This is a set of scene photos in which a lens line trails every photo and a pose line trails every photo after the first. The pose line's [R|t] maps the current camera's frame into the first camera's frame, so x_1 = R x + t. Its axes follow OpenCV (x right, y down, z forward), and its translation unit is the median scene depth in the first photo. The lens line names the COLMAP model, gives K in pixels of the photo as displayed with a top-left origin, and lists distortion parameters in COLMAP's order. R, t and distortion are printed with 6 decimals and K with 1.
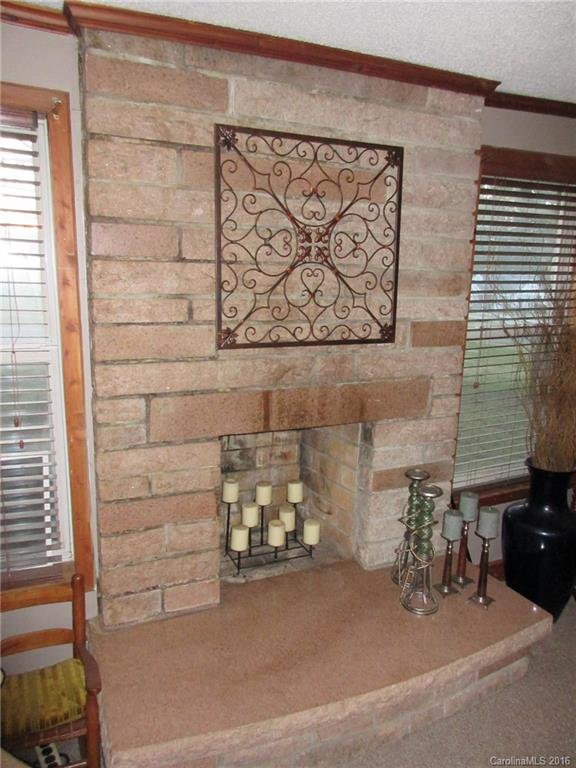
lens RADIAL K [[569.7, 0, 288.2], [0, 569.7, 383.6], [0, 0, 1]] dist [-0.000410, 0.000097]
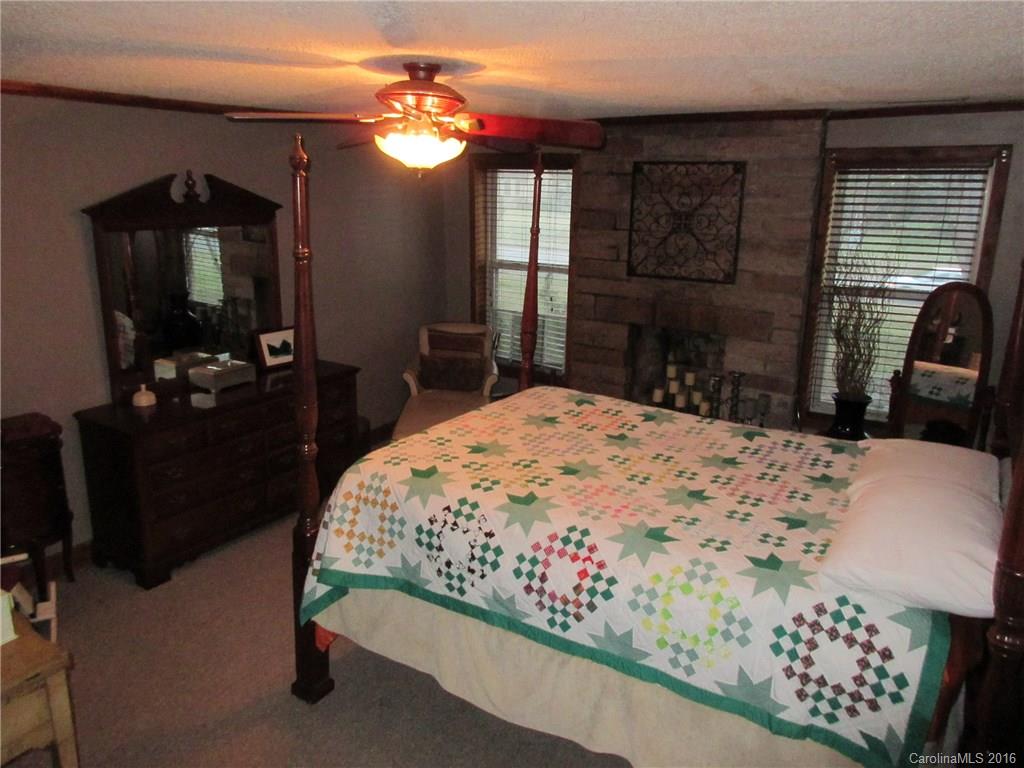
lens RADIAL K [[759.7, 0, 511.6], [0, 759.7, 383.2], [0, 0, 1]] dist [-0.000410, 0.000097]
pose [[0.537774, 0.200987, -0.818781, 1.788600], [-0.174551, 0.976669, 0.125099, 0.041221], [0.824822, 0.075644, 0.560310, -0.713624]]
